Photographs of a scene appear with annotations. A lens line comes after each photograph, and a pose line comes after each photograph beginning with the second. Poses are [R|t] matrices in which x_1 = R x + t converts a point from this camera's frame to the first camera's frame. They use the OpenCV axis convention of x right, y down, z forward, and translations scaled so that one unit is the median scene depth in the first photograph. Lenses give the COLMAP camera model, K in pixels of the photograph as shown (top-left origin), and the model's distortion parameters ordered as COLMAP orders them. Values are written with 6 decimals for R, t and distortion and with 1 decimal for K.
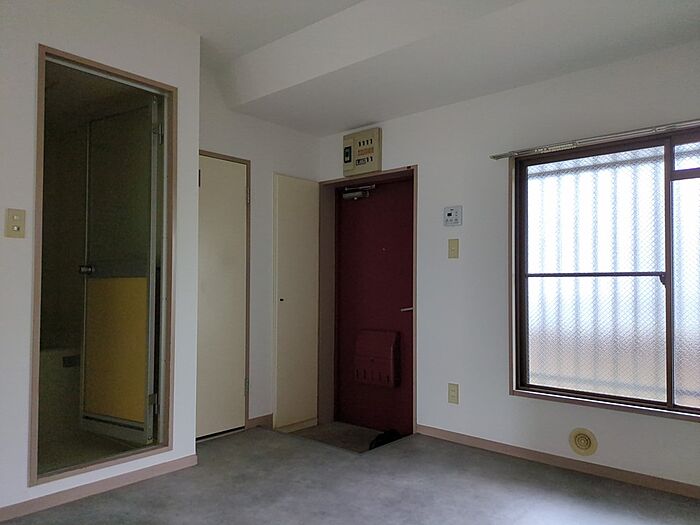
lens RADIAL K [[523.8, 0, 349.0], [0, 523.8, 265.4], [0, 0, 1]] dist [0.013118, -0.008237]
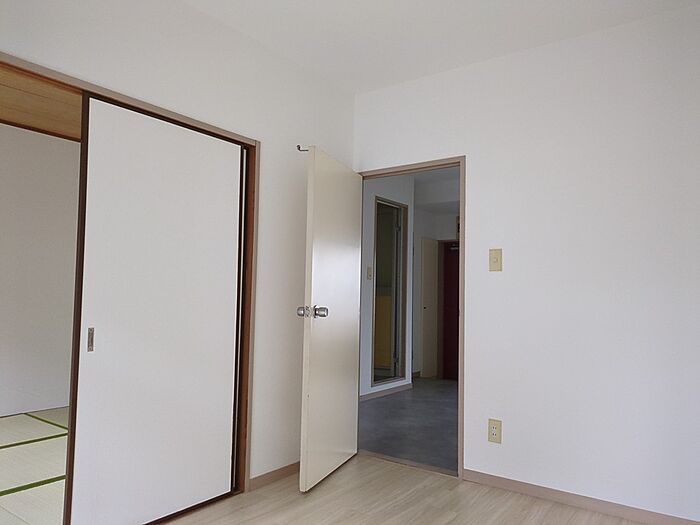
lens RADIAL K [[523.8, 0, 350.2], [0, 523.8, 261.3], [0, 0, 1]] dist [0.013118, -0.008237]
pose [[0.996143, 0.021888, 0.084972, -0.719406], [-0.019977, 0.999529, -0.023283, -0.061546], [-0.085441, 0.021496, 0.996111, -1.037650]]
